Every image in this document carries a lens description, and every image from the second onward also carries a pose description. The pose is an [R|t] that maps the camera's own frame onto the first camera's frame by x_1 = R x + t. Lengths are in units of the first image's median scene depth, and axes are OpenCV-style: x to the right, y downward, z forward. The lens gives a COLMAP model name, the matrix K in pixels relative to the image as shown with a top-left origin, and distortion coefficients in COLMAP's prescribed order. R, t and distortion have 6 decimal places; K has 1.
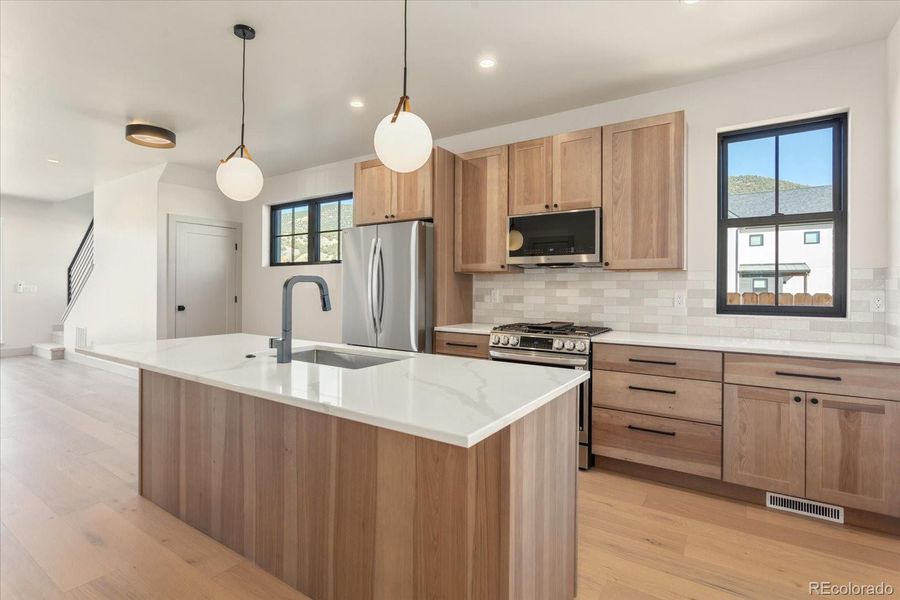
lens RADIAL K [[436.6, 0, 450.0], [0, 436.6, 300.0], [0, 0, 1]] dist [-0.001982, -0.000436]
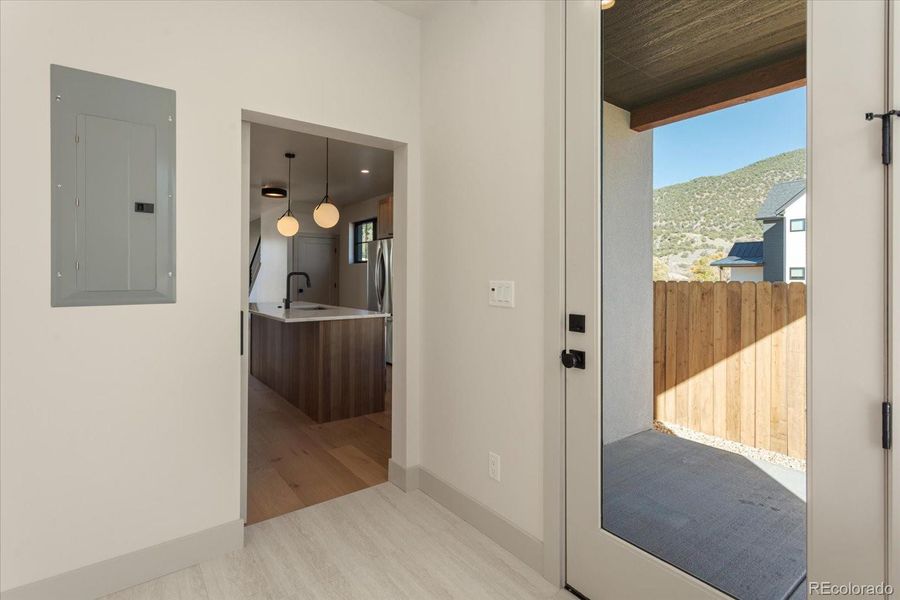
lens RADIAL K [[436.6, 0, 450.0], [0, 436.6, 300.0], [0, 0, 1]] dist [-0.001982, -0.000436]
pose [[0.936927, 0.016180, -0.349149, 0.472805], [-0.009277, 0.999727, 0.021436, 0.016434], [0.349401, -0.016845, 0.936822, -0.334292]]
